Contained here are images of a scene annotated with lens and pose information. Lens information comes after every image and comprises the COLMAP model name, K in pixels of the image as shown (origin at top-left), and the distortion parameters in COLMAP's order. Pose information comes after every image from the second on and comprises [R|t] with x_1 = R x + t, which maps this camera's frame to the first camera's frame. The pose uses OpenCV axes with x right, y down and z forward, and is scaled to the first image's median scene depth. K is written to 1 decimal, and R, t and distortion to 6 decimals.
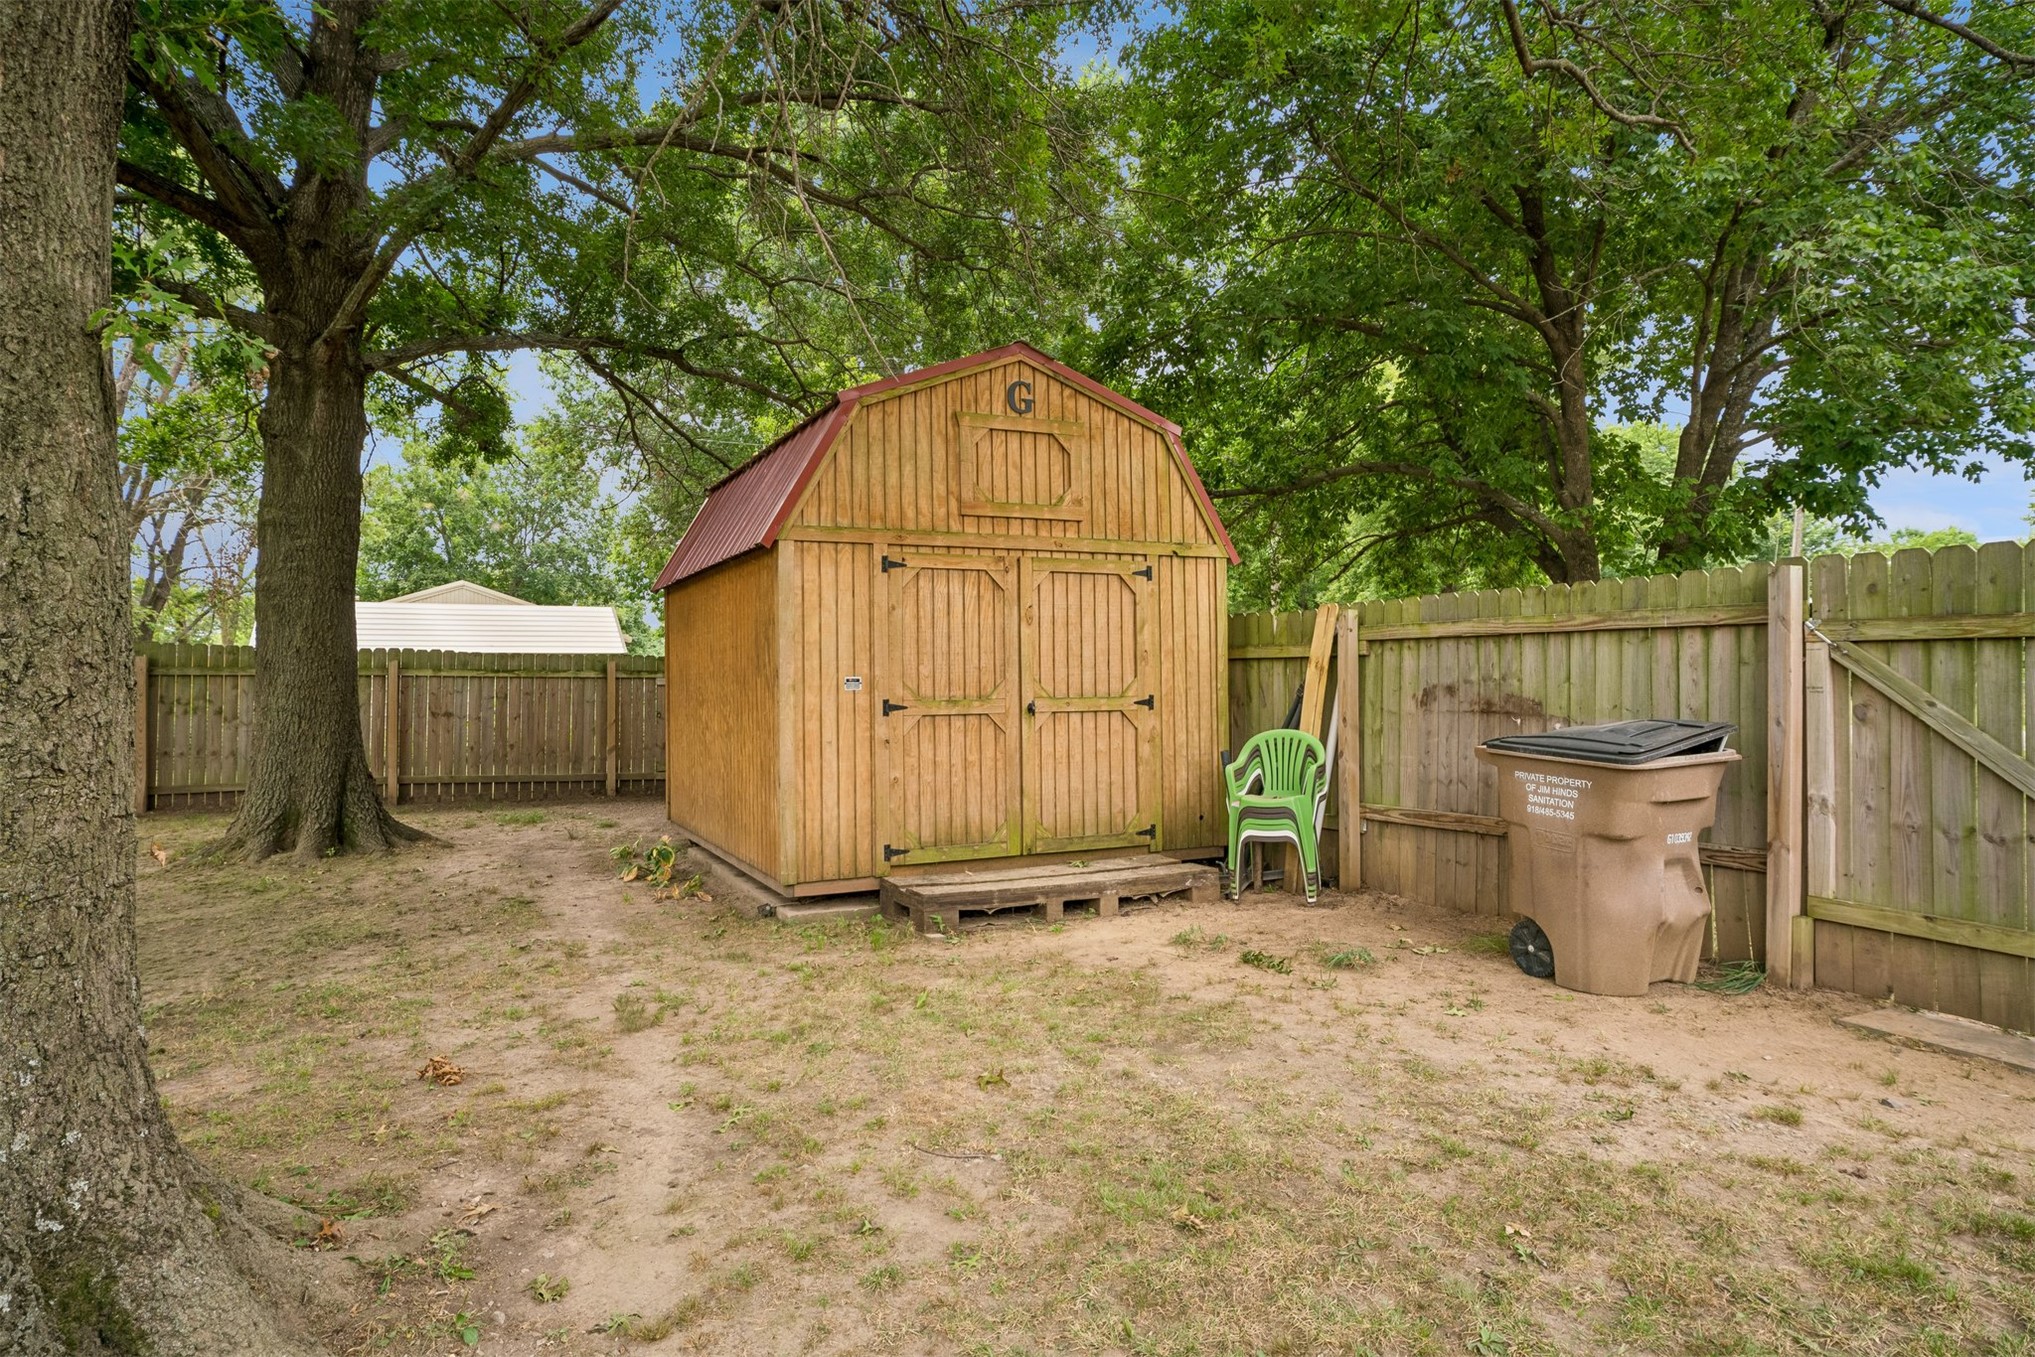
lens RADIAL K [[908.8, 0, 1017.5], [0, 908.8, 678.5], [0, 0, 1]] dist [-0.016384, 0.000378]
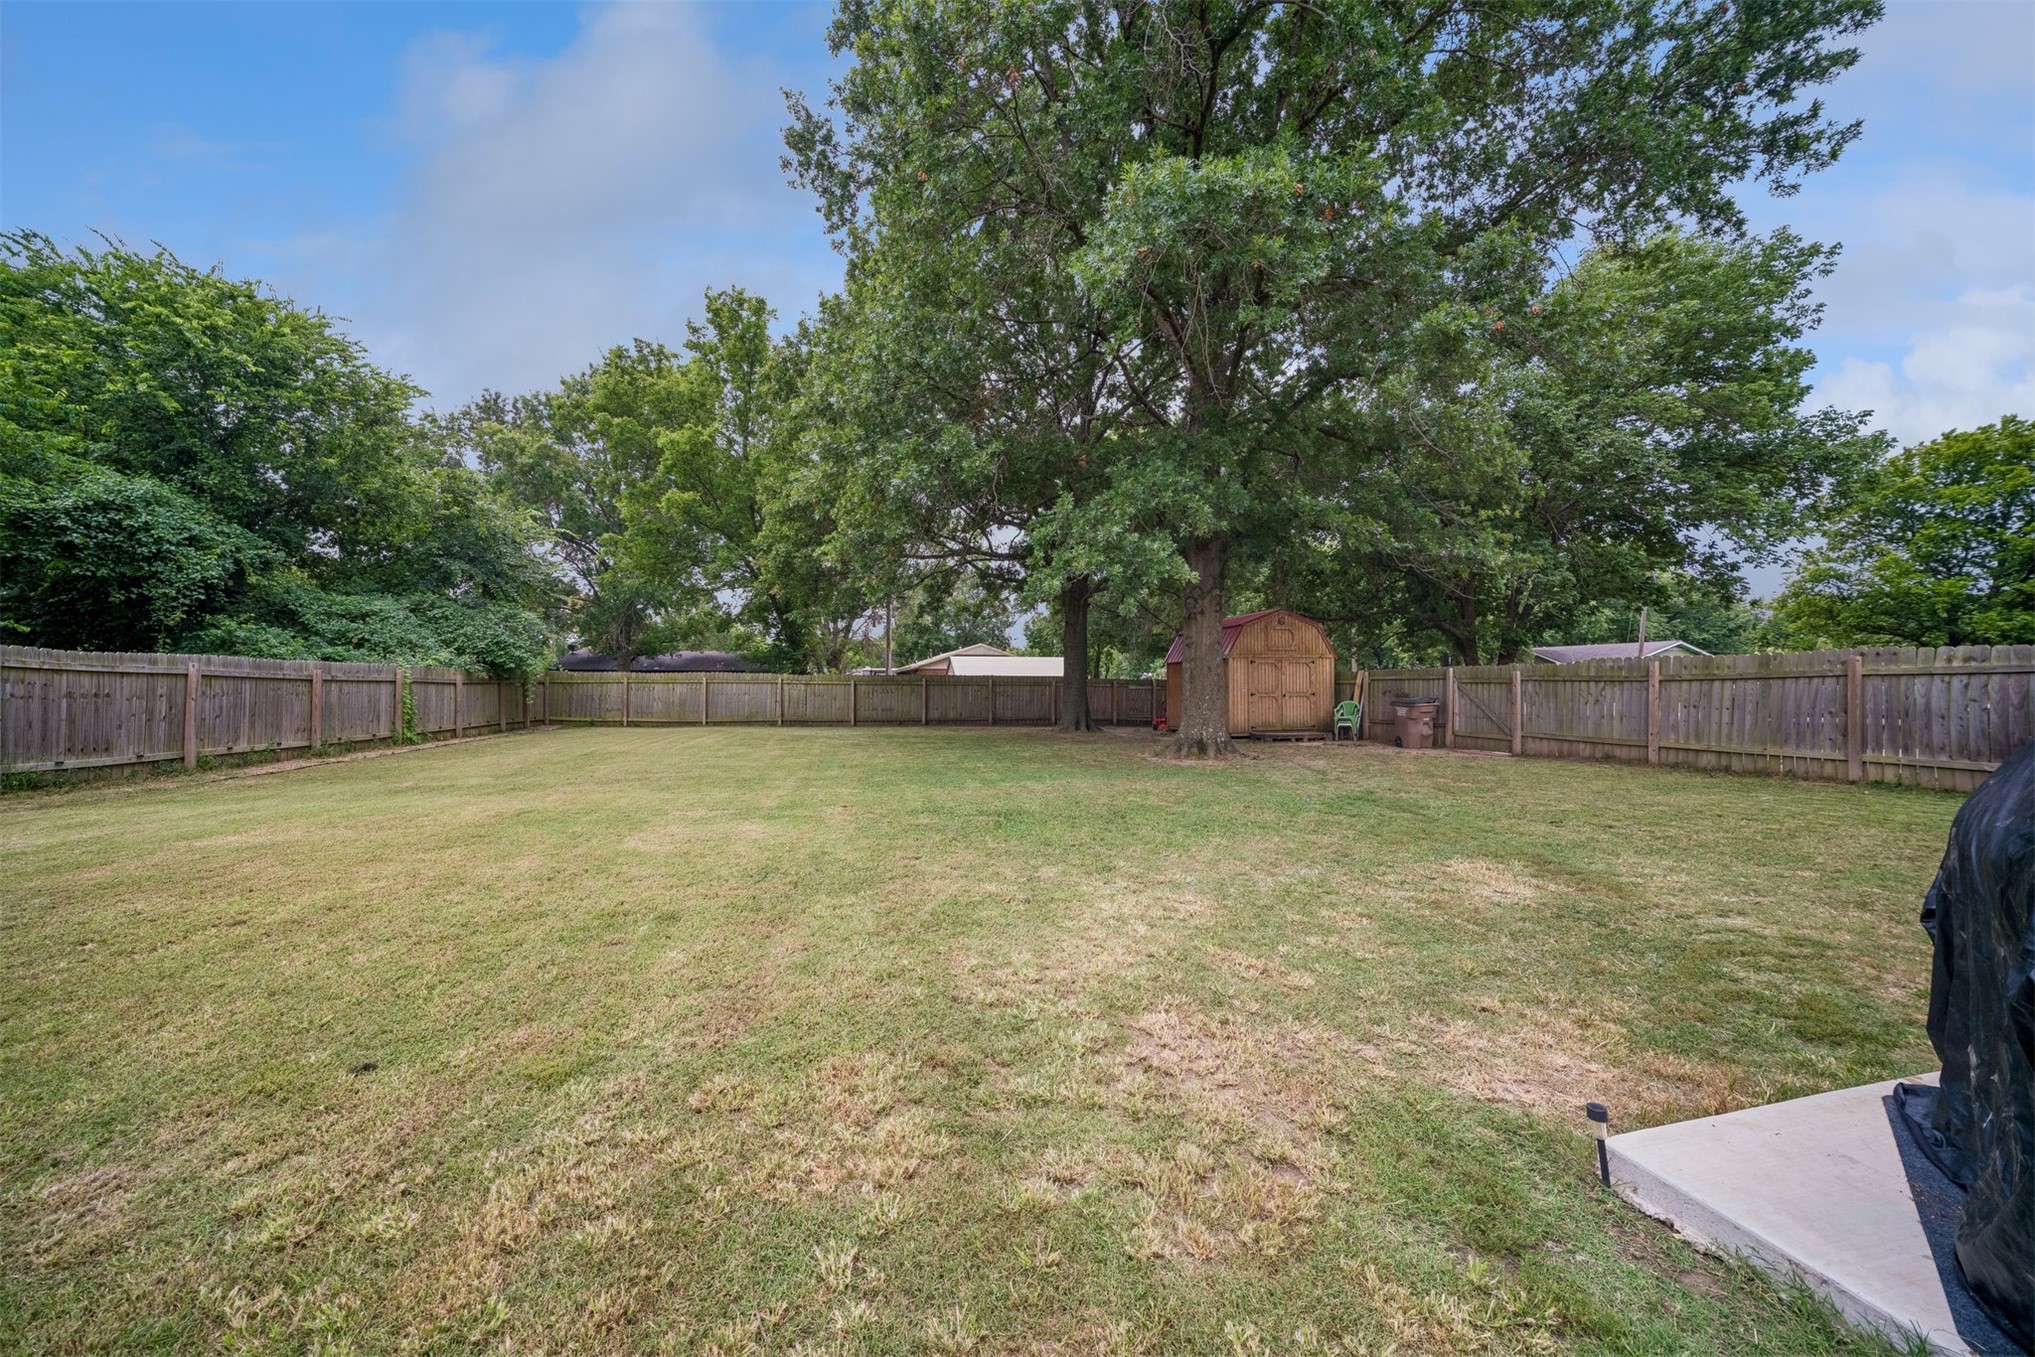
lens RADIAL K [[712.4, 0, 999.8], [0, 712.4, 672.1], [0, 0, 1]] dist [-0.021149, 0.007934]
pose [[0.978640, 0.002377, -0.205567, -0.620376], [-0.005387, 0.999886, -0.014086, -0.020593], [0.205510, 0.014893, 0.978542, -2.574785]]
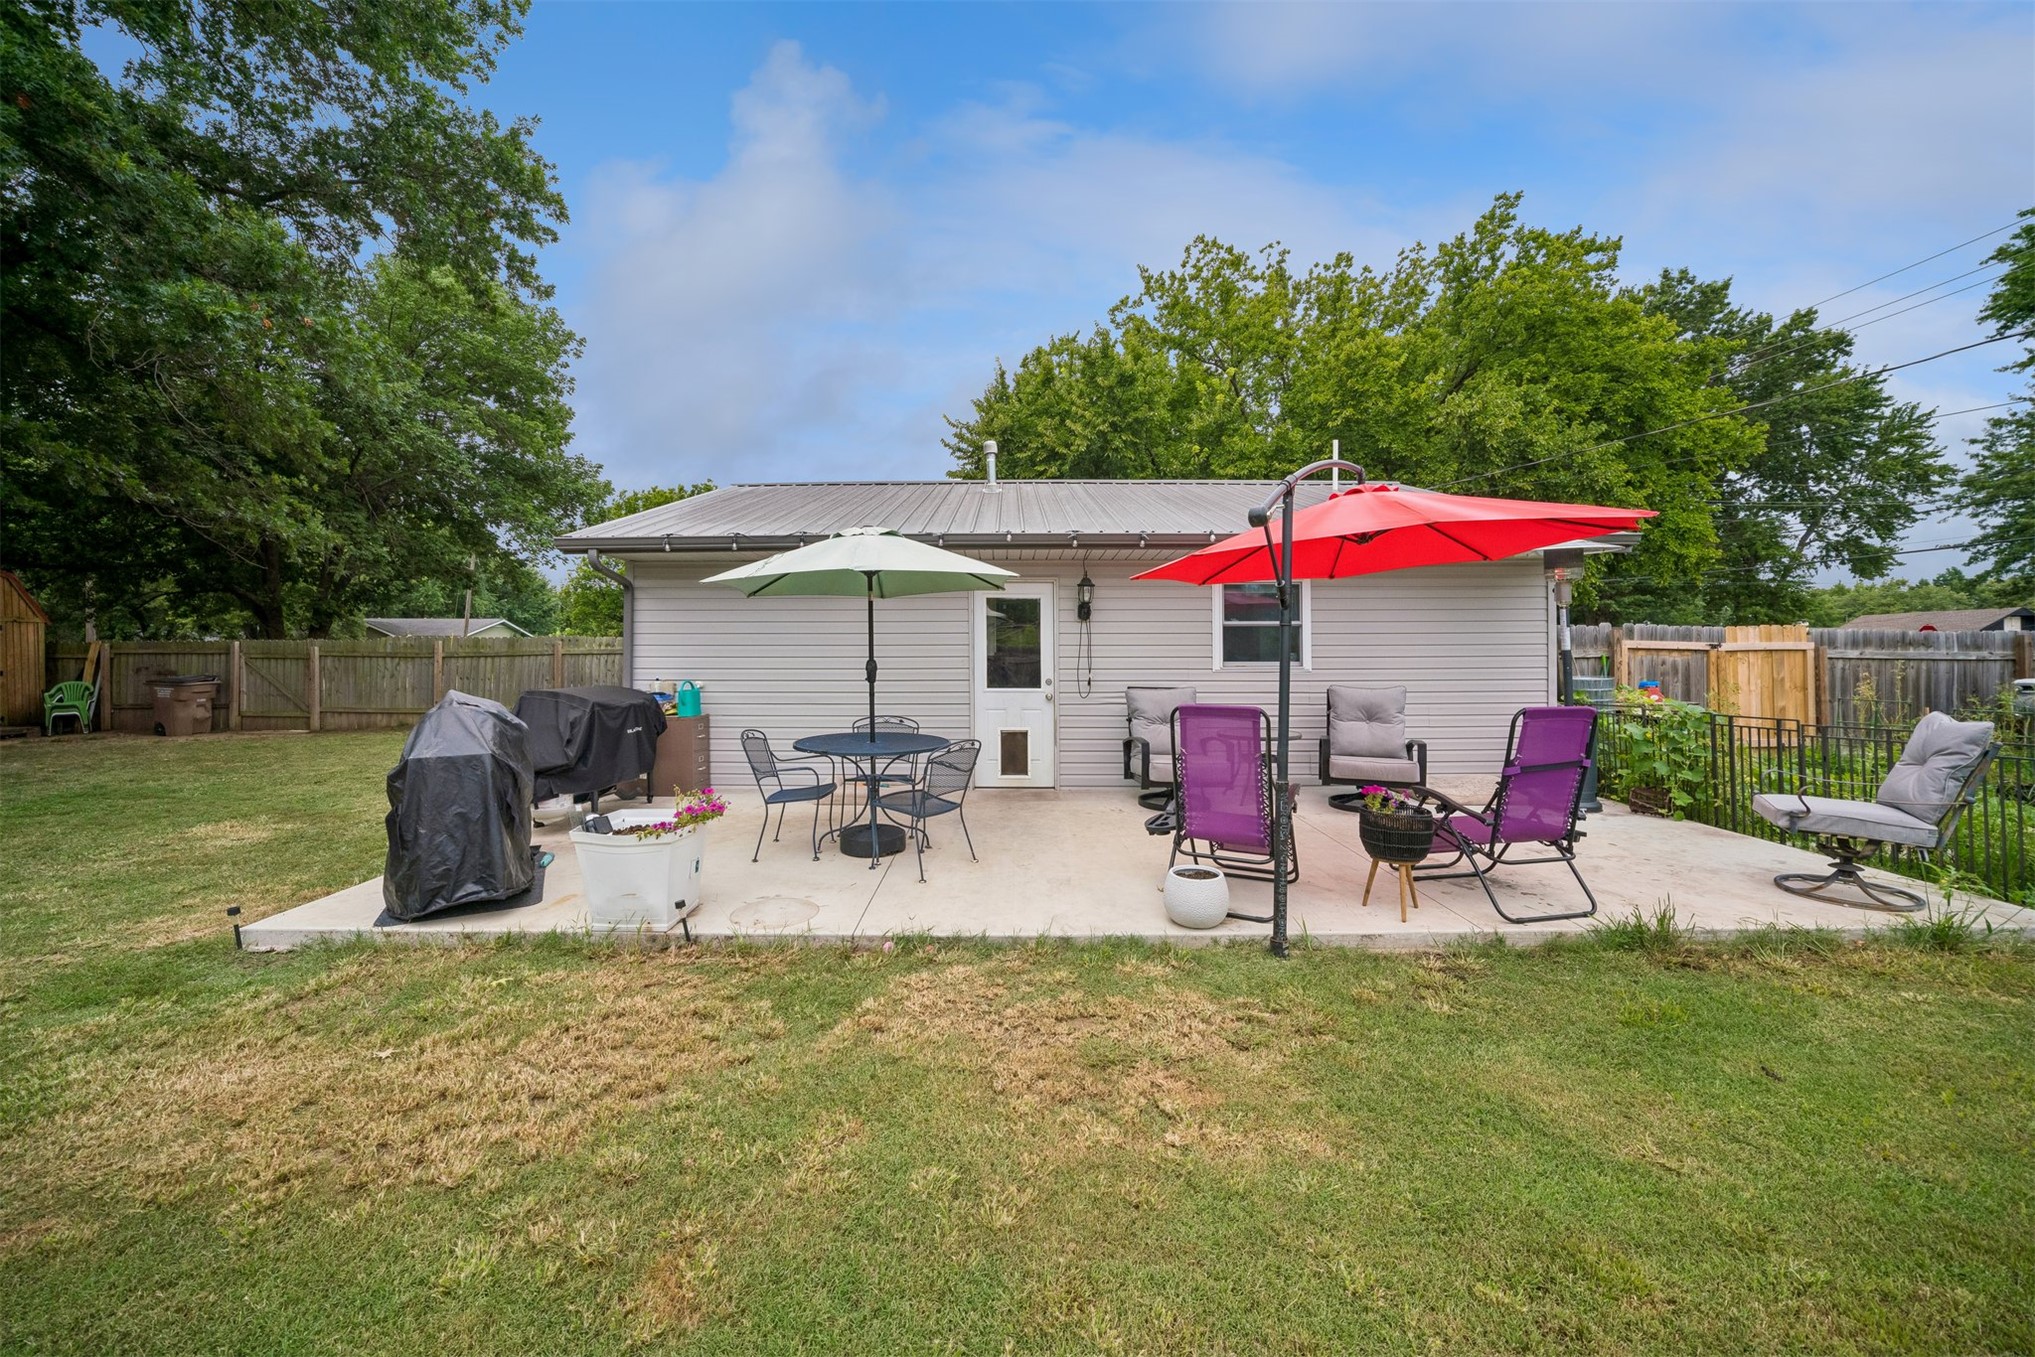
lens RADIAL K [[736.8, 0, 980.6], [0, 736.8, 667.7], [0, 0, 1]] dist [-0.021975, 0.006937]
pose [[0.415927, -0.003886, 0.909389, -0.692614], [-0.006418, 0.999953, 0.007209, -0.029051], [-0.909375, -0.008835, 0.415883, -2.954680]]
